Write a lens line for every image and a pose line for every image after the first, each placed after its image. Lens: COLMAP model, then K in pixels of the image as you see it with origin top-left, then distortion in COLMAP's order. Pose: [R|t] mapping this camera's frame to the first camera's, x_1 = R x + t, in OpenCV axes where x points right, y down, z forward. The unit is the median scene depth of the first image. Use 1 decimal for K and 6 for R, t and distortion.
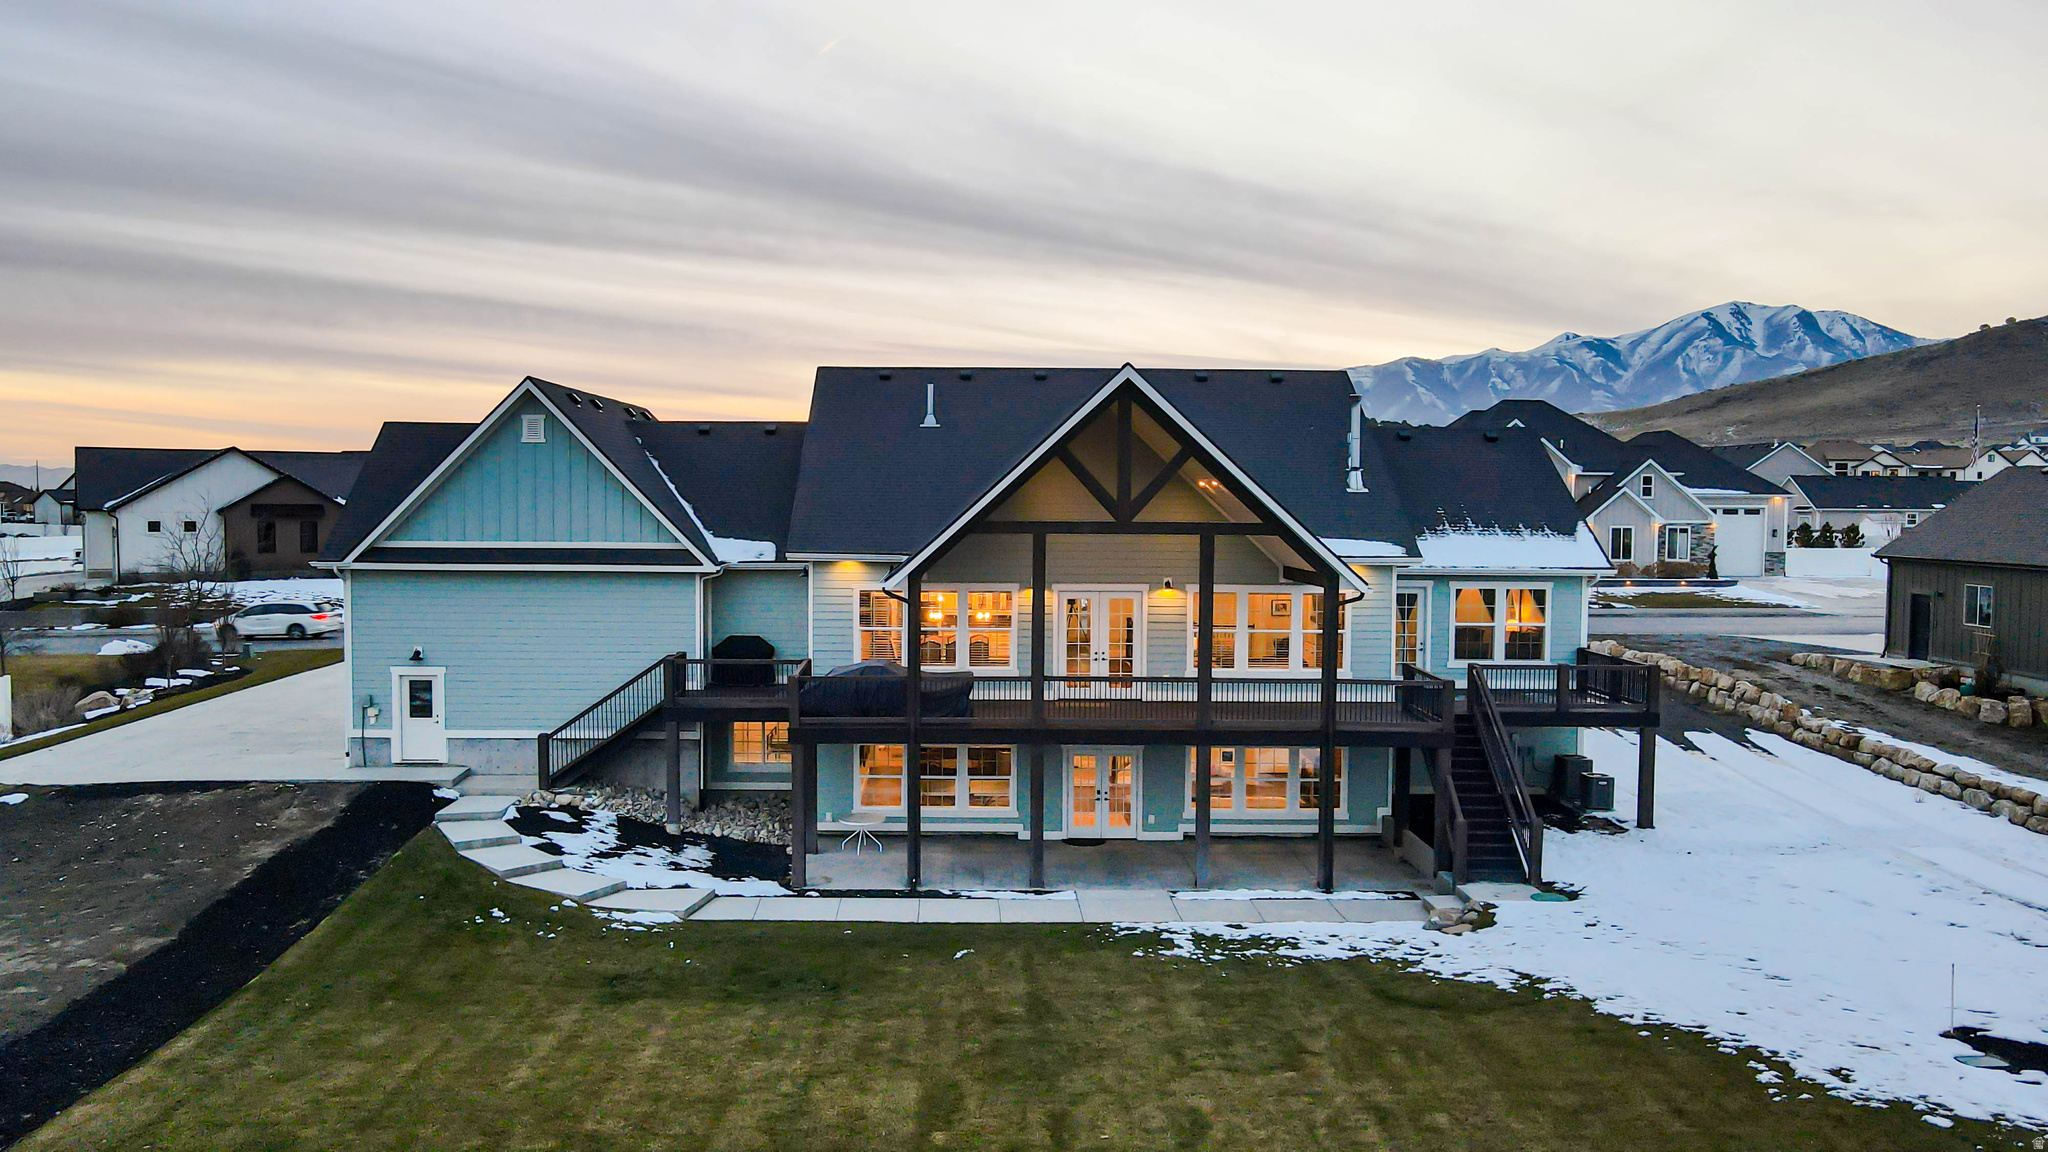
lens RADIAL K [[1507.6, 0, 990.4], [0, 1507.6, 574.6], [0, 0, 1]] dist [0.009176, 0.005420]
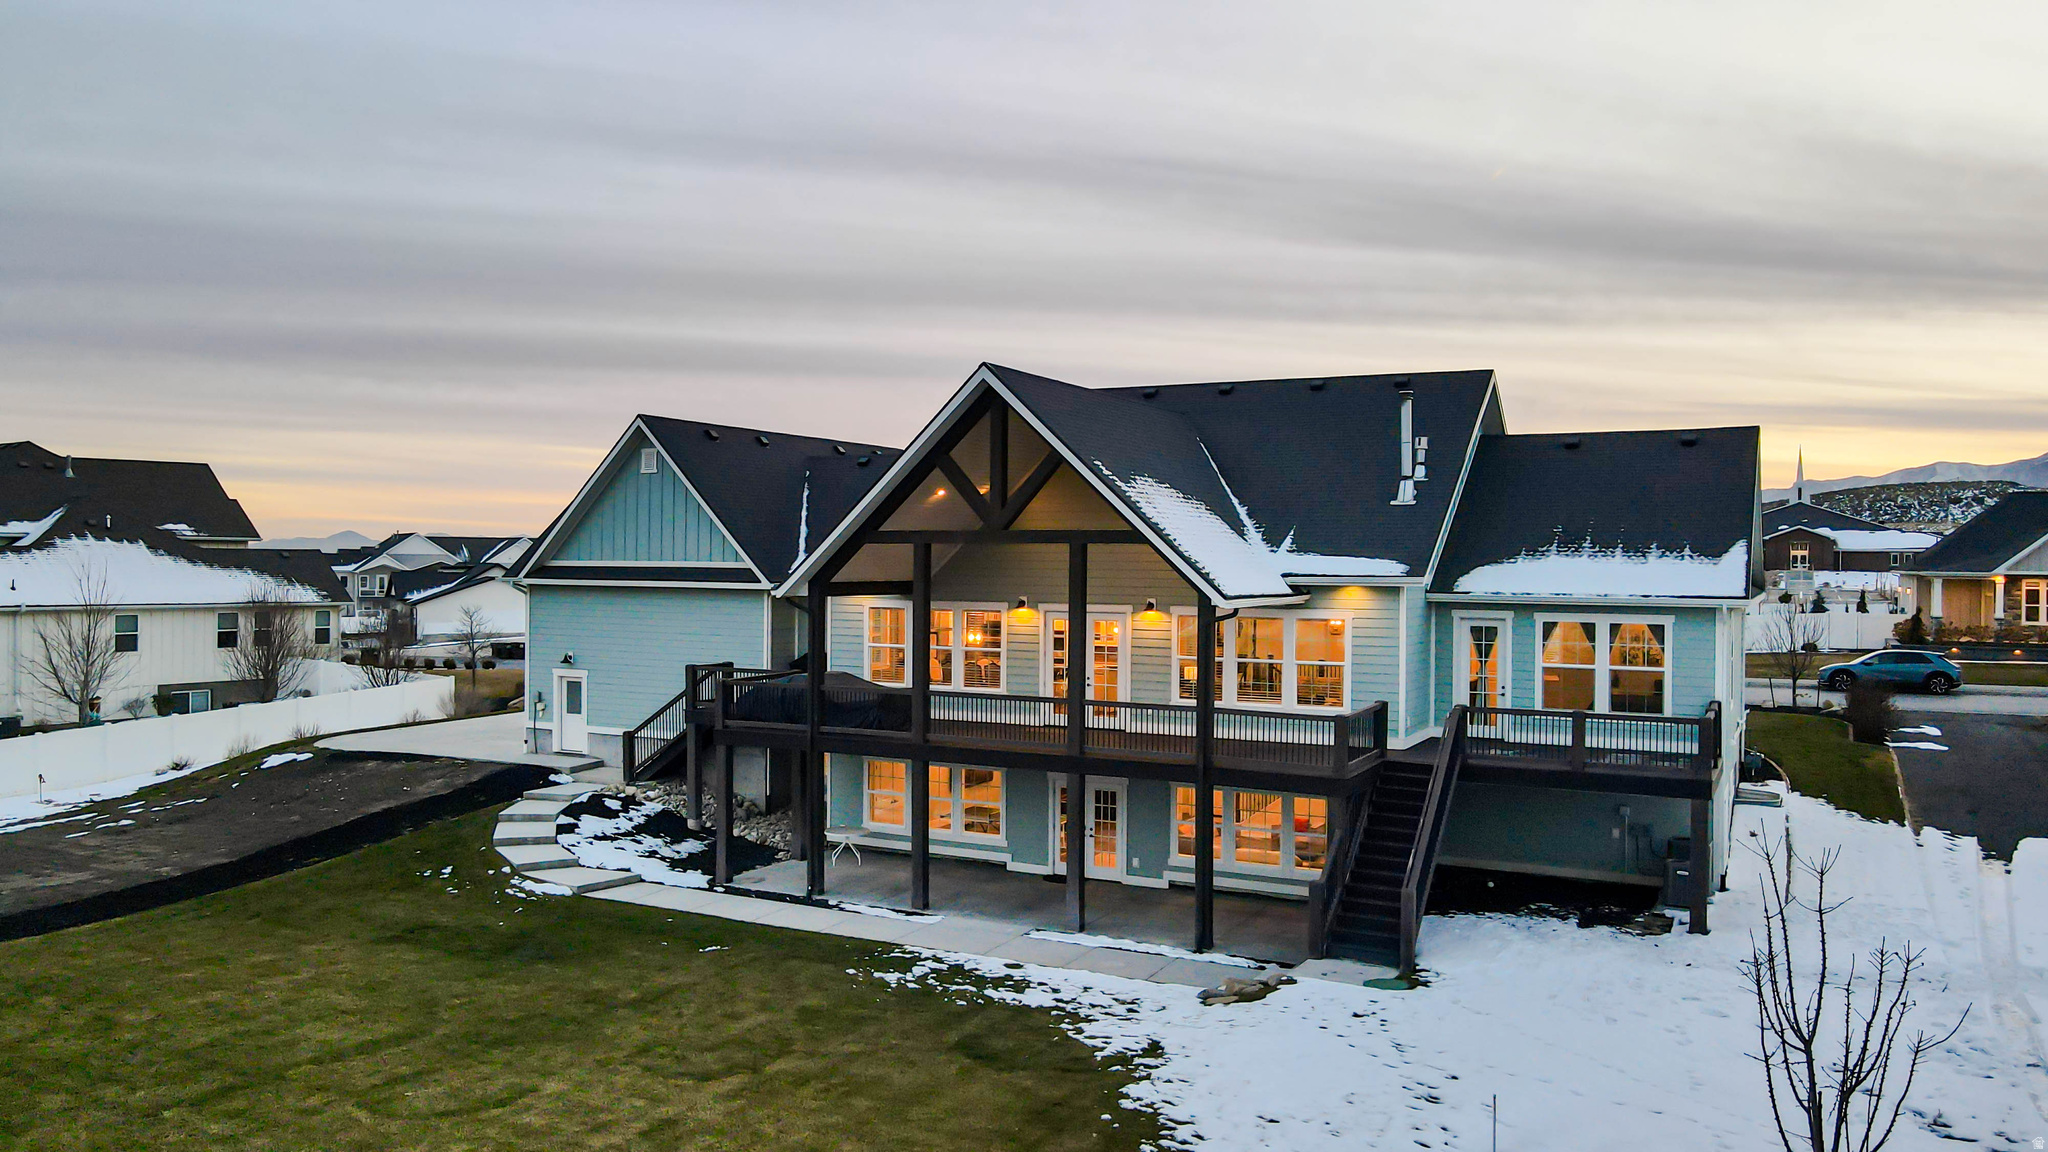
lens RADIAL K [[1507.6, 0, 990.4], [0, 1507.6, 574.6], [0, 0, 1]] dist [0.009176, 0.005420]
pose [[0.873189, 0.004338, -0.487362, 0.480551], [-0.028145, 0.998740, -0.041537, 0.028500], [0.486568, 0.049987, 0.872212, 0.150185]]
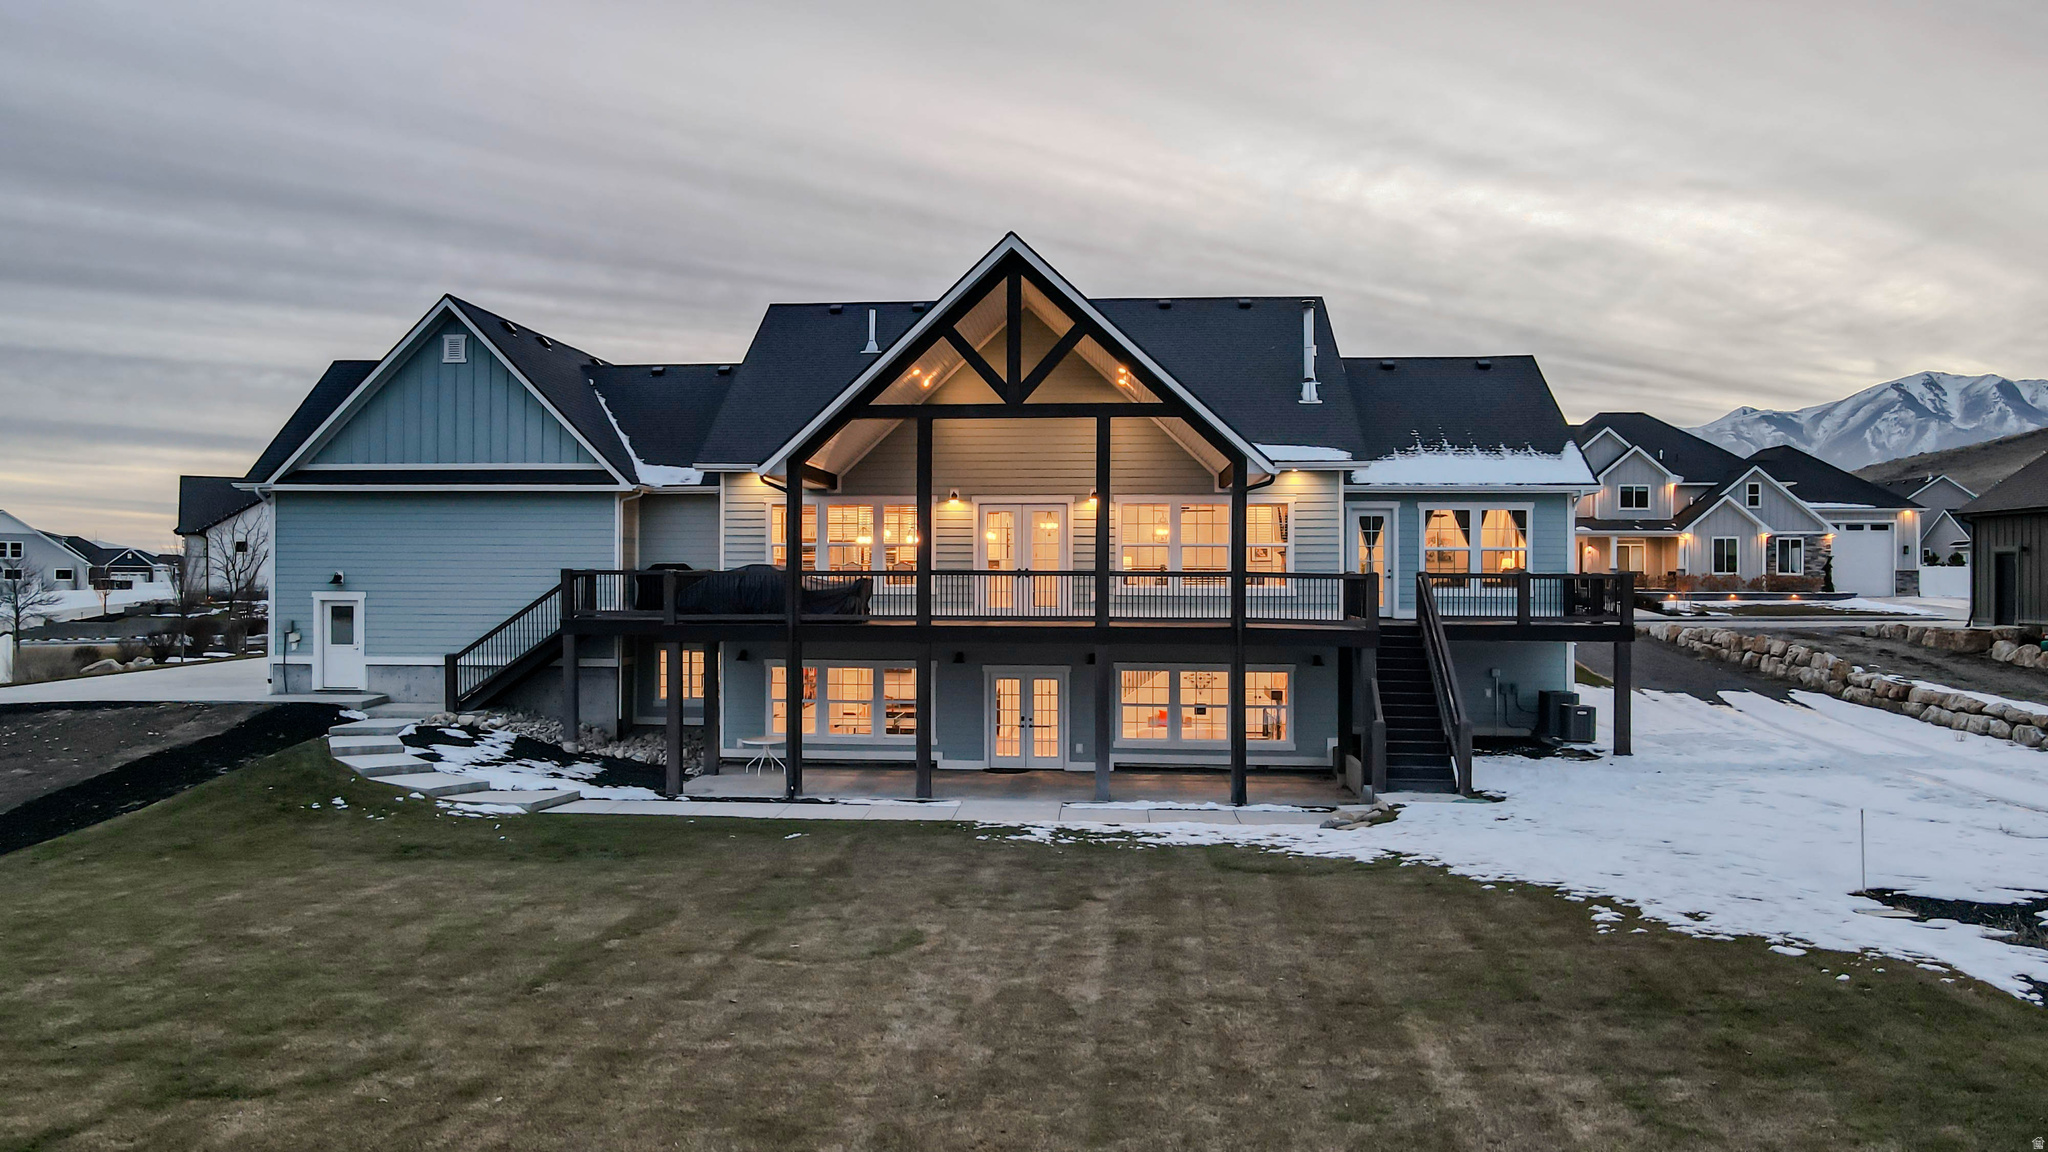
lens RADIAL K [[1506.7, 0, 995.7], [0, 1506.7, 573.4], [0, 0, 1]] dist [0.013784, 0.004344]
pose [[0.995247, -0.004662, -0.097274, 0.147408], [-0.000768, 0.998447, -0.055706, 0.107384], [0.097383, 0.055516, 0.993697, 0.064809]]
